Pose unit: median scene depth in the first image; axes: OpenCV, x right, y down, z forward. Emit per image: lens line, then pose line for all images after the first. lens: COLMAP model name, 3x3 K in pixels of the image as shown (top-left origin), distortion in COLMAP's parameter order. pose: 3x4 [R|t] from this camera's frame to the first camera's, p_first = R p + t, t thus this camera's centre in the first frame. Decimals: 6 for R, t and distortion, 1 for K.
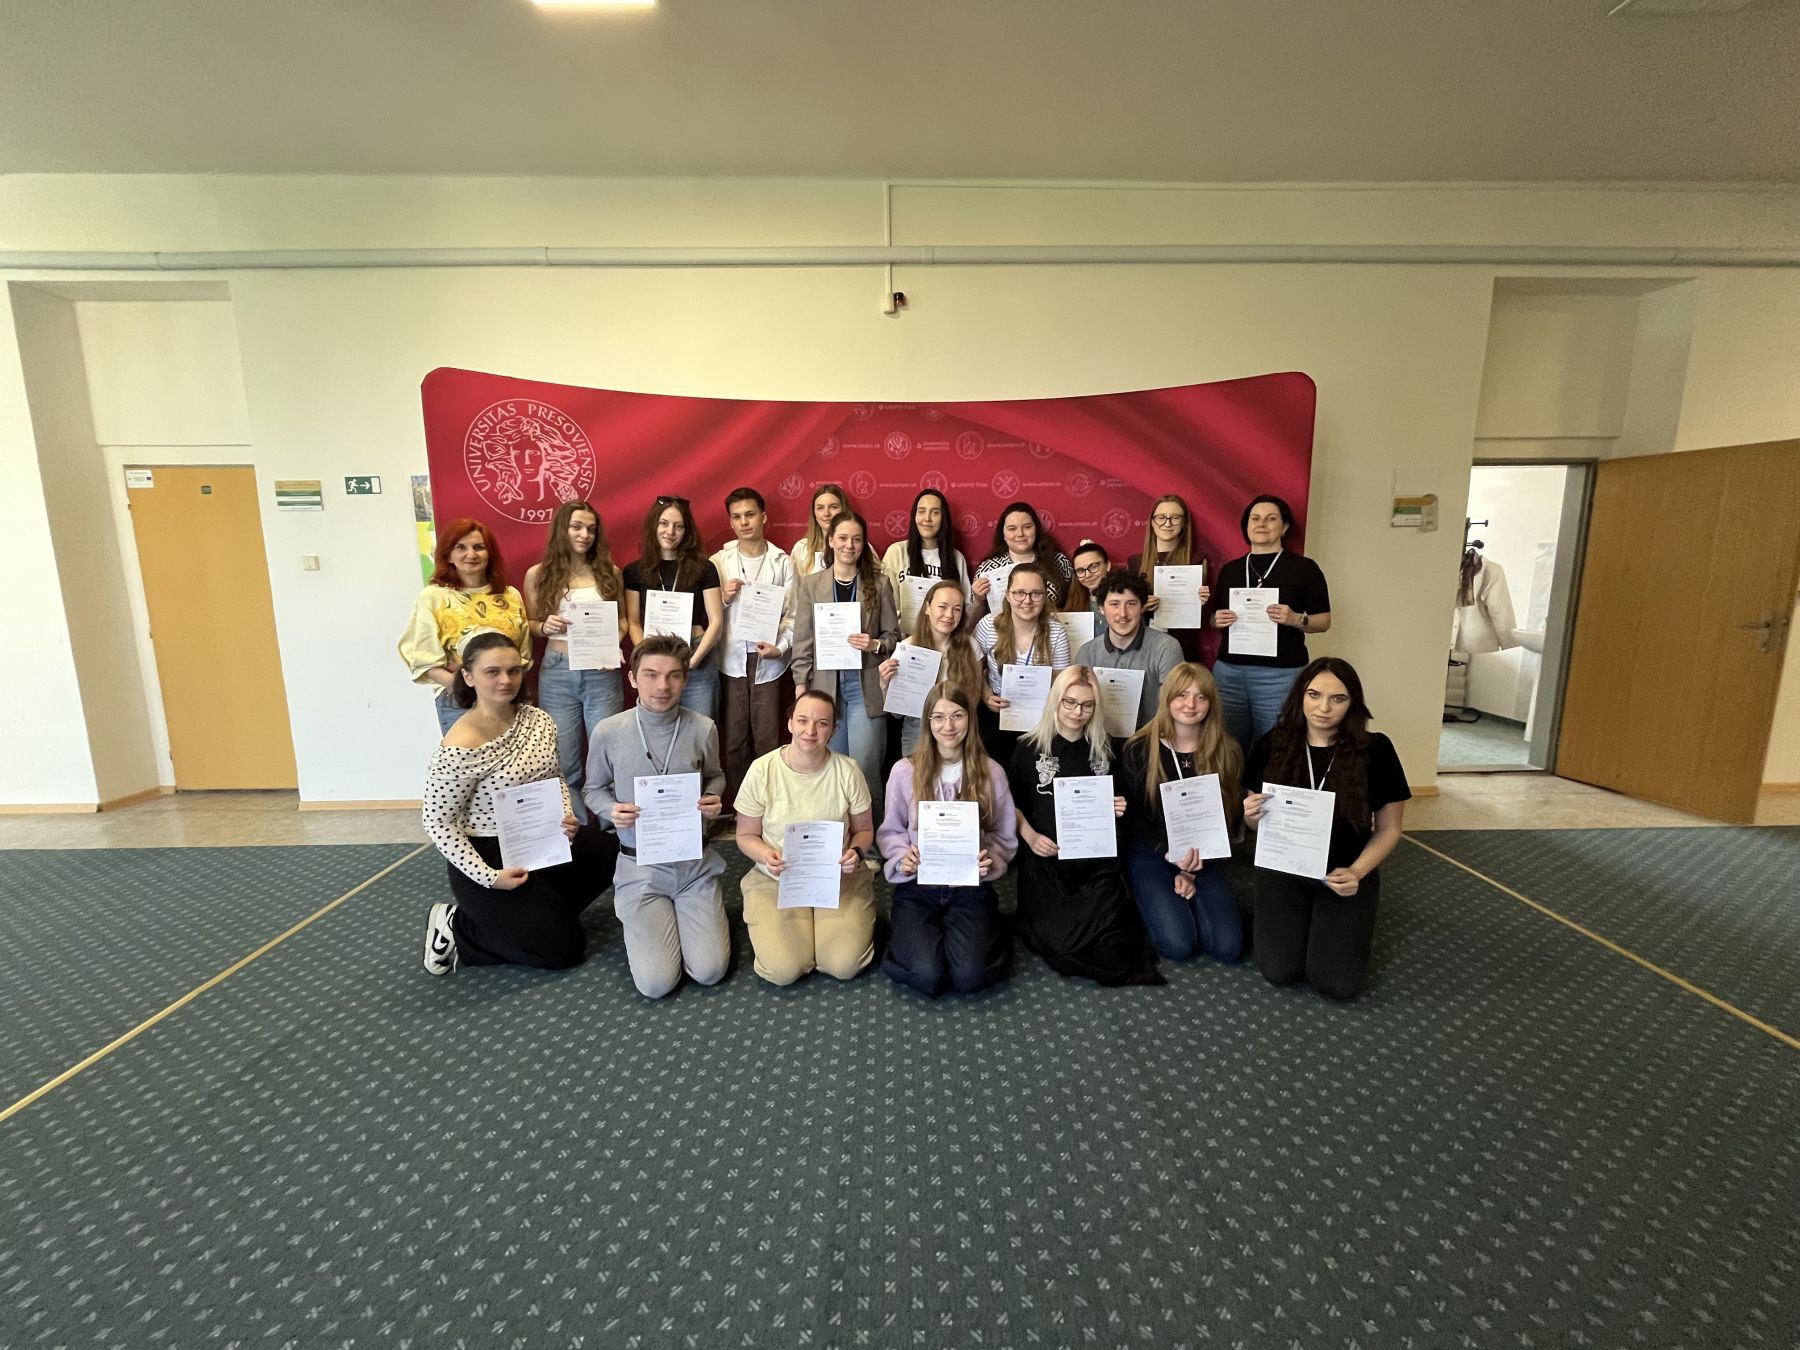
lens RADIAL K [[723.3, 0, 910.4], [0, 723.3, 675.8], [0, 0, 1]] dist [0.001589, 0.000072]
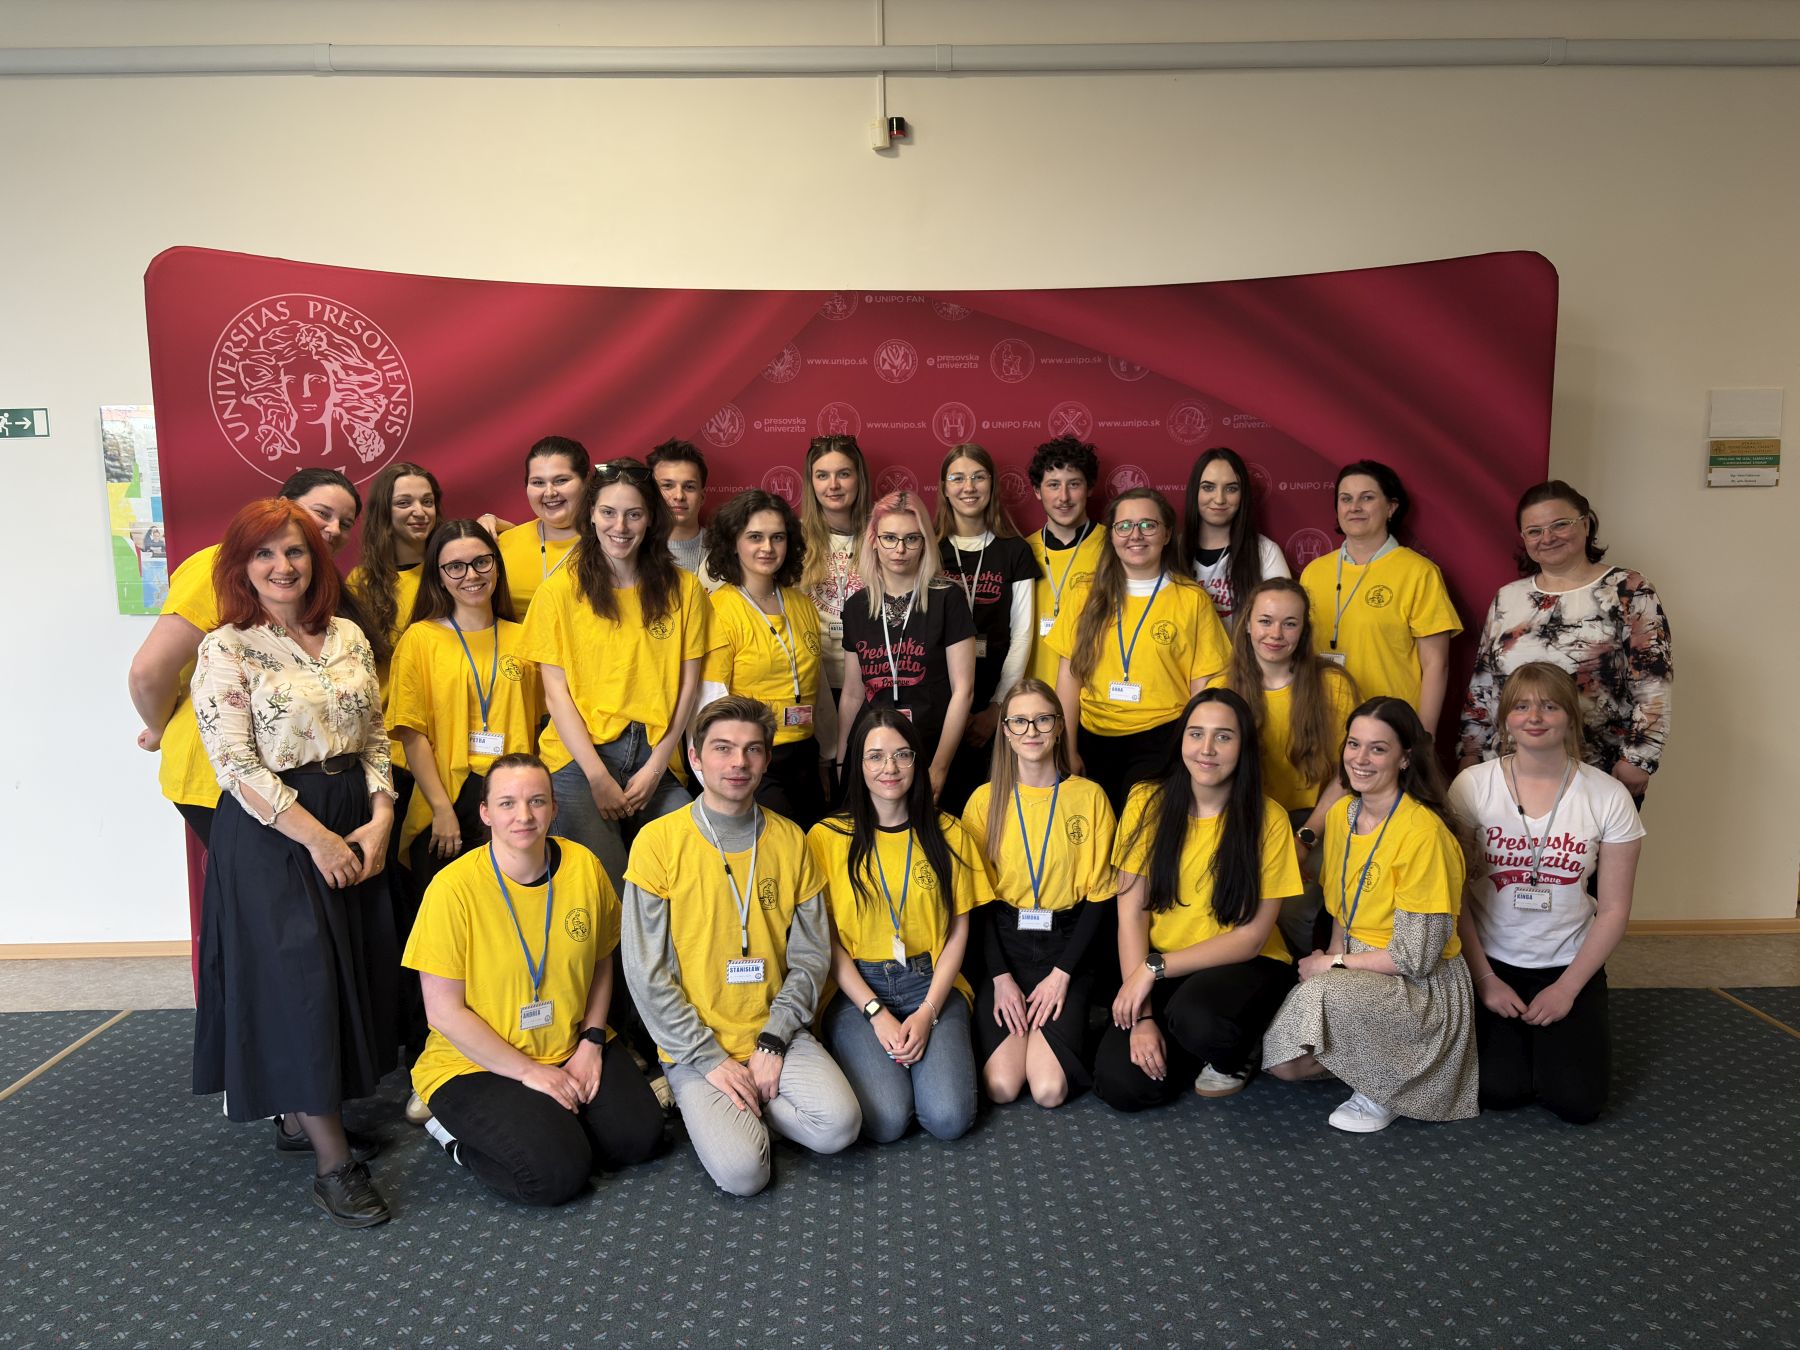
lens RADIAL K [[1361.7, 0, 903.3], [0, 1361.7, 669.3], [0, 0, 1]] dist [0.002603, -0.002266]
pose [[0.999919, -0.001724, -0.012640, 0.003872], [0.001089, 0.998747, -0.050033, 0.004122], [0.012710, 0.050016, 0.998668, -0.180478]]
